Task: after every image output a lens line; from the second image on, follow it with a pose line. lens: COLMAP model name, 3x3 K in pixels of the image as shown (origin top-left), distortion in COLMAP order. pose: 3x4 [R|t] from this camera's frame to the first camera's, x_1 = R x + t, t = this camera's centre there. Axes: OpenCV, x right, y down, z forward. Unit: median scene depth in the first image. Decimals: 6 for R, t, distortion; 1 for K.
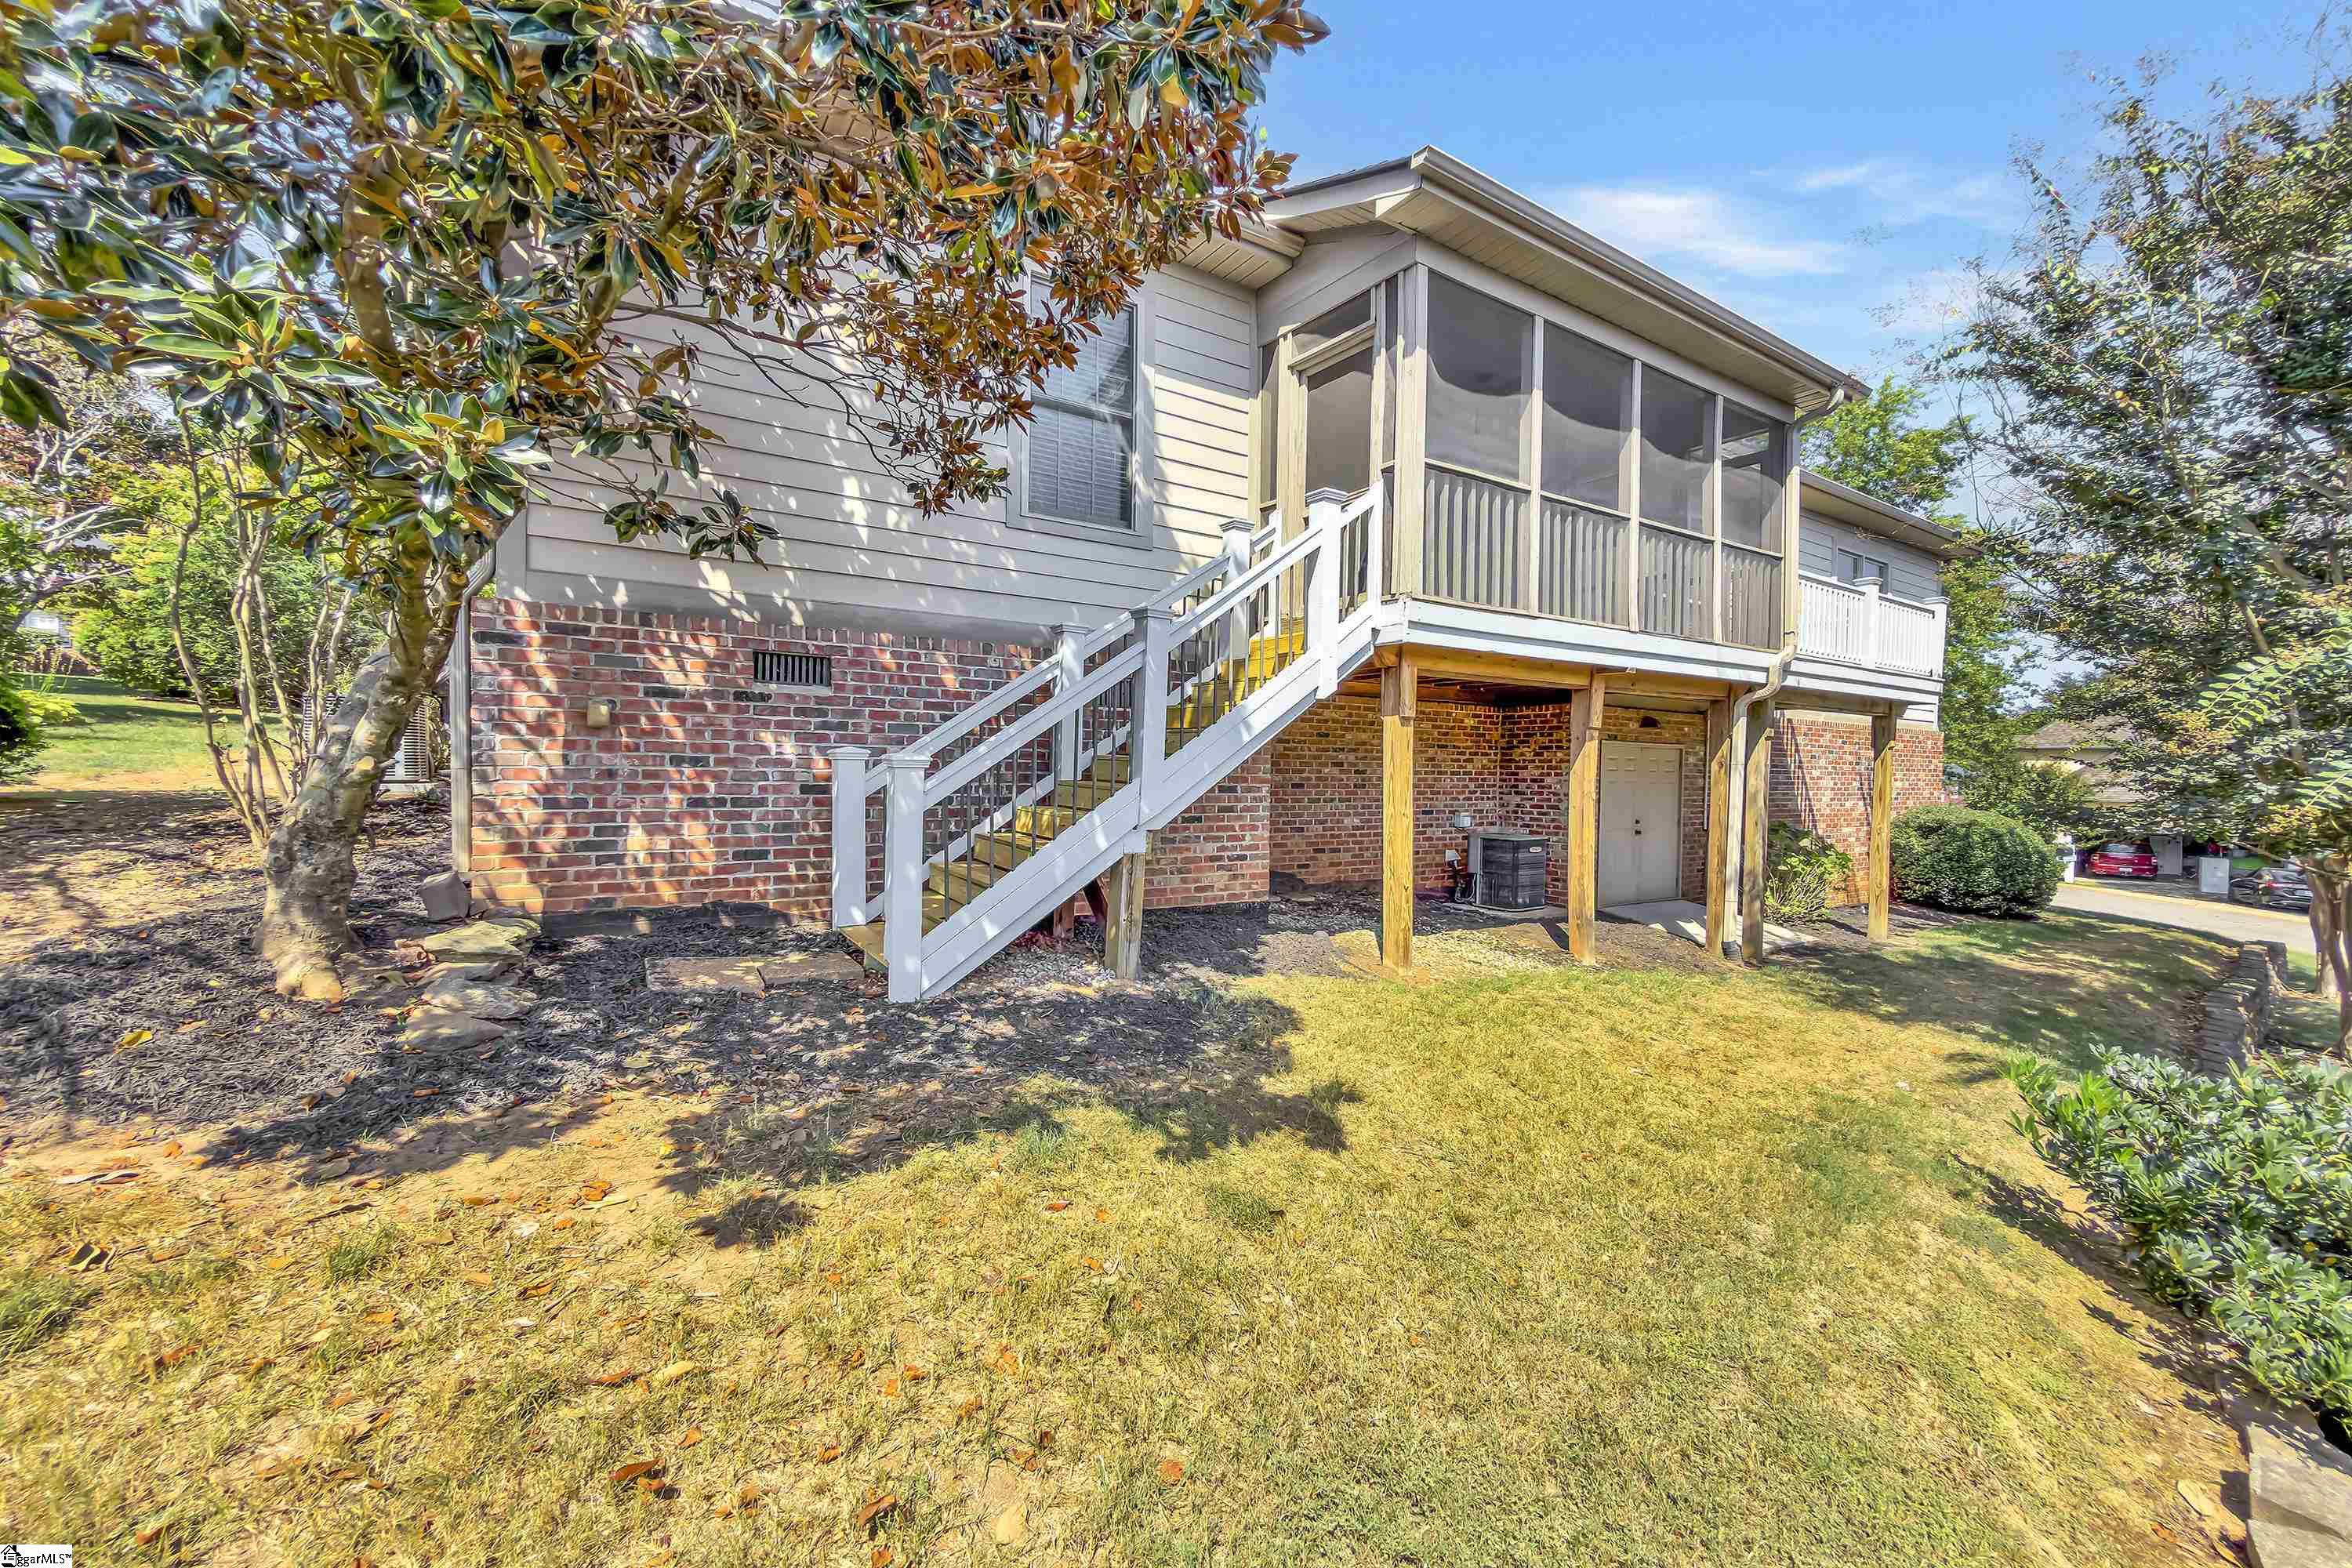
lens RADIAL K [[932.9, 0, 1176.0], [0, 932.9, 783.7], [0, 0, 1]] dist [-0.000906, 0.000048]
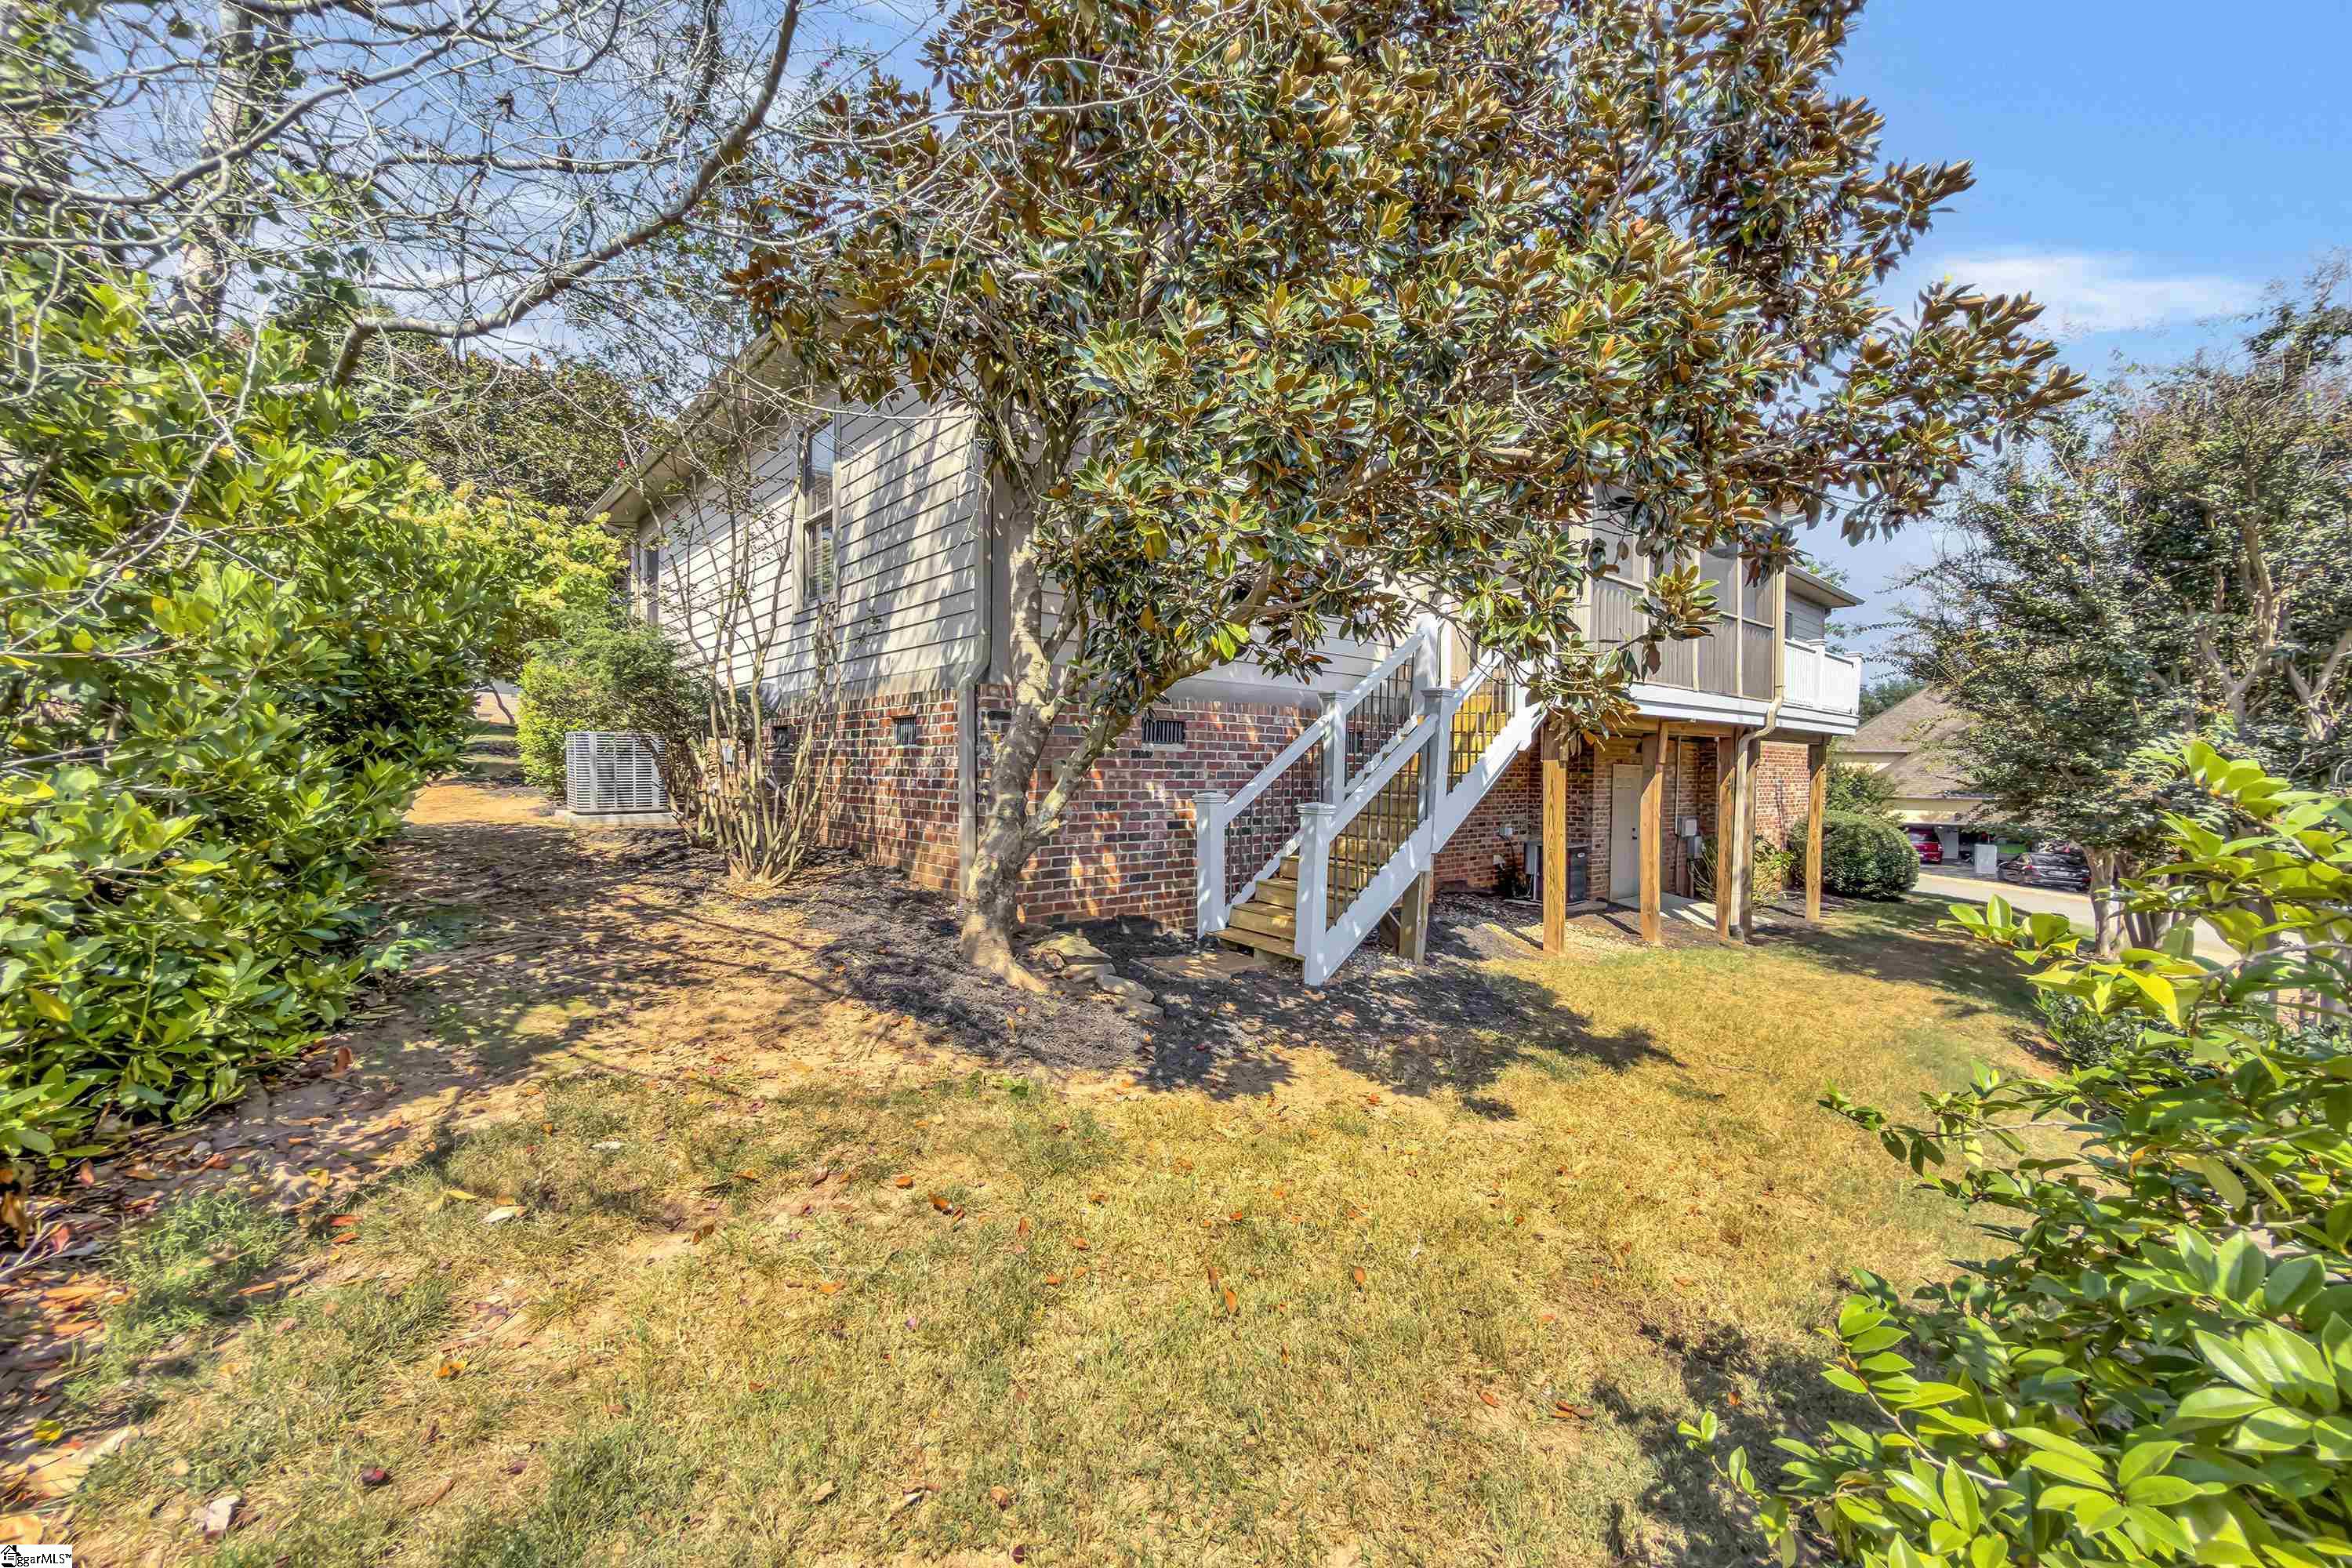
lens RADIAL K [[932.9, 0, 1175.8], [0, 932.9, 785.2], [0, 0, 1]] dist [-0.000906, 0.000048]
pose [[0.989915, -0.004901, 0.141575, -0.571259], [0.004079, 0.999973, 0.006099, -0.056659], [-0.141601, -0.005460, 0.989909, -0.267744]]
